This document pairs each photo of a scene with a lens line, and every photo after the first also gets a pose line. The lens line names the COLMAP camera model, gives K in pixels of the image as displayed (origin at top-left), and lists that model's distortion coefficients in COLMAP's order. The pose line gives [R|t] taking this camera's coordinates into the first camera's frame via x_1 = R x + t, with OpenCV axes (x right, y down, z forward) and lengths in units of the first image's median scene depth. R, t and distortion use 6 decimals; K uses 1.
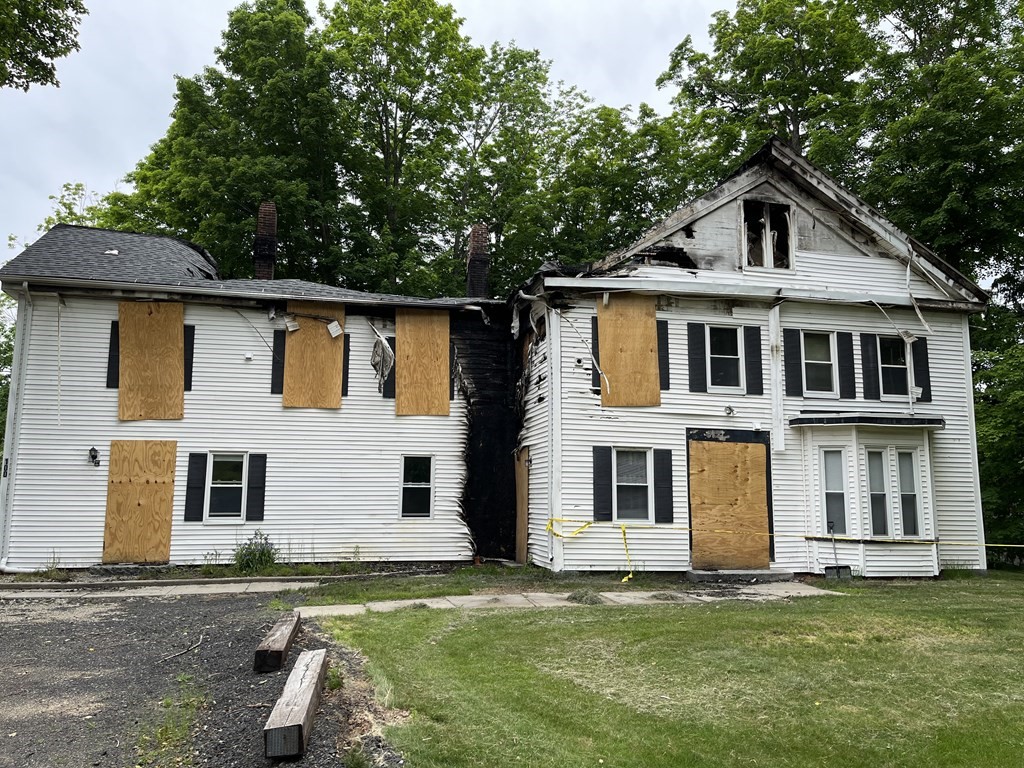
lens RADIAL K [[767.5, 0, 512.0], [0, 767.5, 384.0], [0, 0, 1]] dist [0.074106, -0.090809]
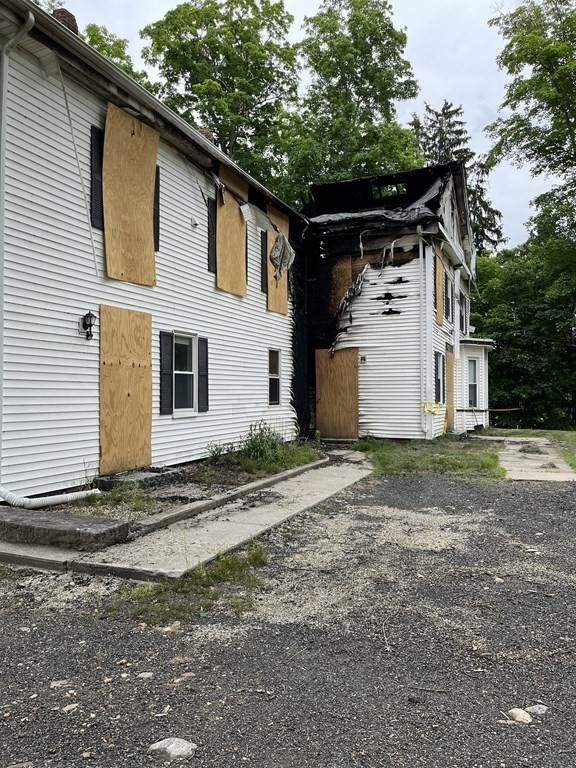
lens RADIAL K [[575.7, 0, 297.6], [0, 575.7, 381.3], [0, 0, 1]] dist [0.074106, -0.090809]
pose [[0.581714, 0.008954, 0.813344, -0.817207], [-0.113282, 0.991086, 0.070110, 0.082399], [-0.805466, -0.132921, 0.577543, 0.533454]]
